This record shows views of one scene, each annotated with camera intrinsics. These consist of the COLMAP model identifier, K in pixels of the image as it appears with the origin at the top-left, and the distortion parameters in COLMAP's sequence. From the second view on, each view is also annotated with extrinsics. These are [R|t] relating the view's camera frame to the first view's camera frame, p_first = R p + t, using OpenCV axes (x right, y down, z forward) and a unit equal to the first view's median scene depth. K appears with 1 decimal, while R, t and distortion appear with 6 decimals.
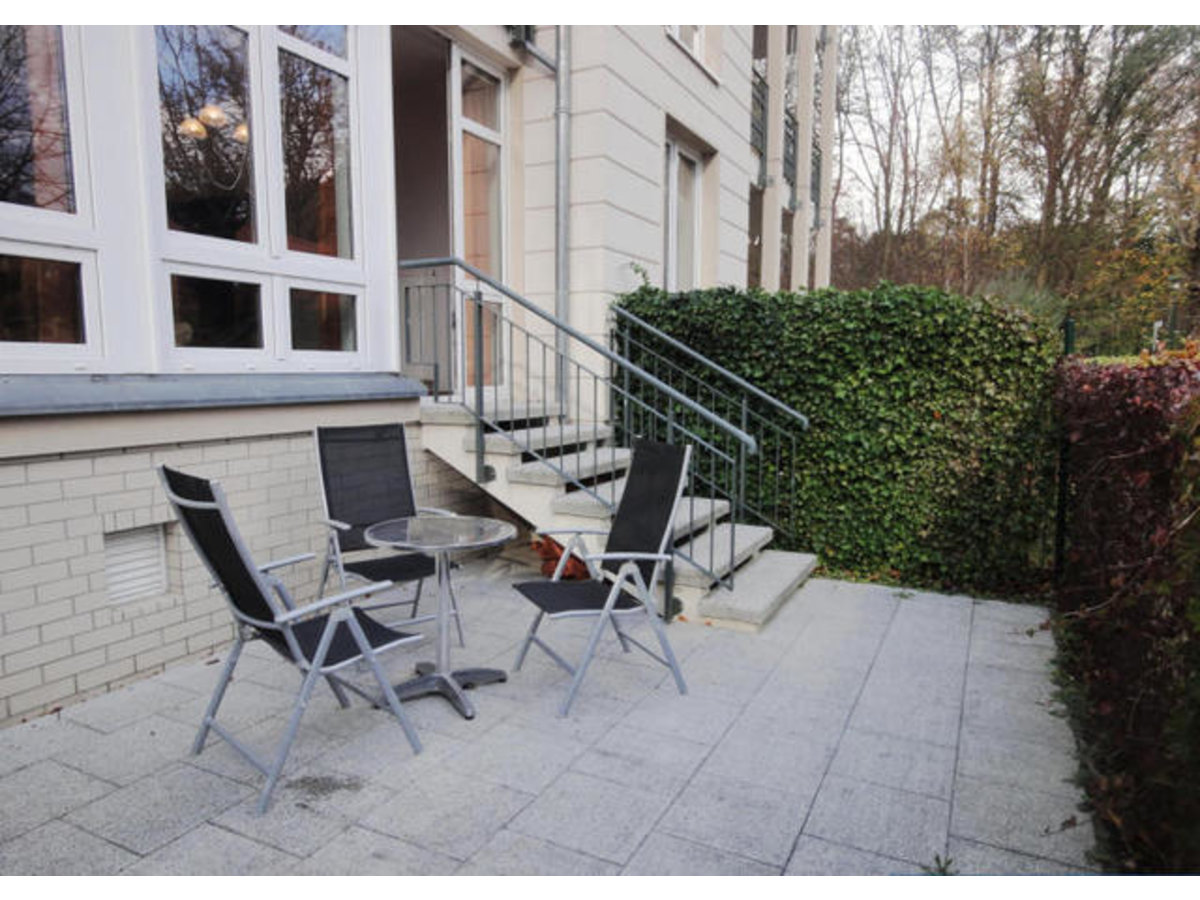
lens RADIAL K [[807.5, 0, 600.4], [0, 807.5, 450.9], [0, 0, 1]] dist [-0.005778, 0.003257]
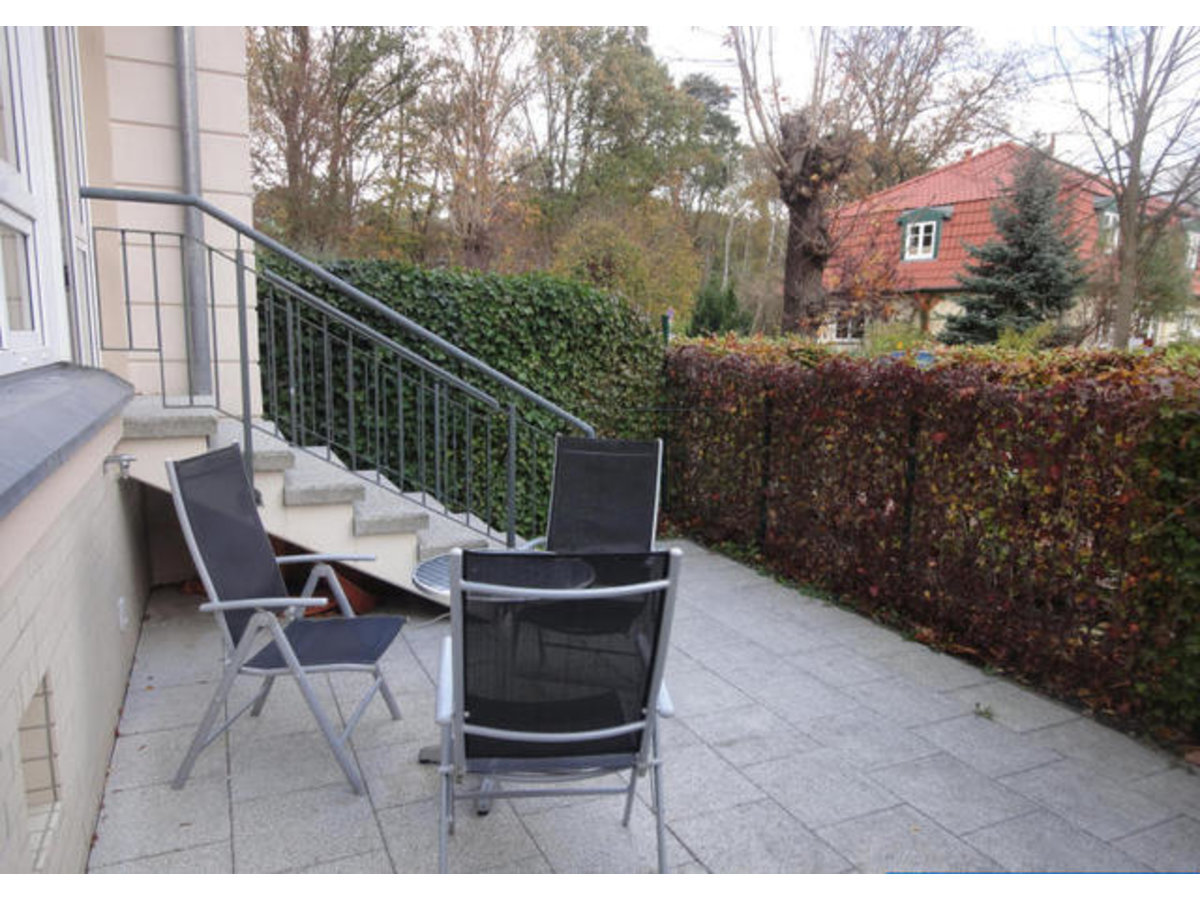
lens RADIAL K [[807.5, 0, 597.9], [0, 807.5, 455.4], [0, 0, 1]] dist [-0.005778, 0.003257]
pose [[0.629438, -0.099005, 0.770718, -0.470200], [0.059552, 0.995079, 0.079190, -0.046021], [-0.774765, -0.003948, 0.632237, 0.260772]]
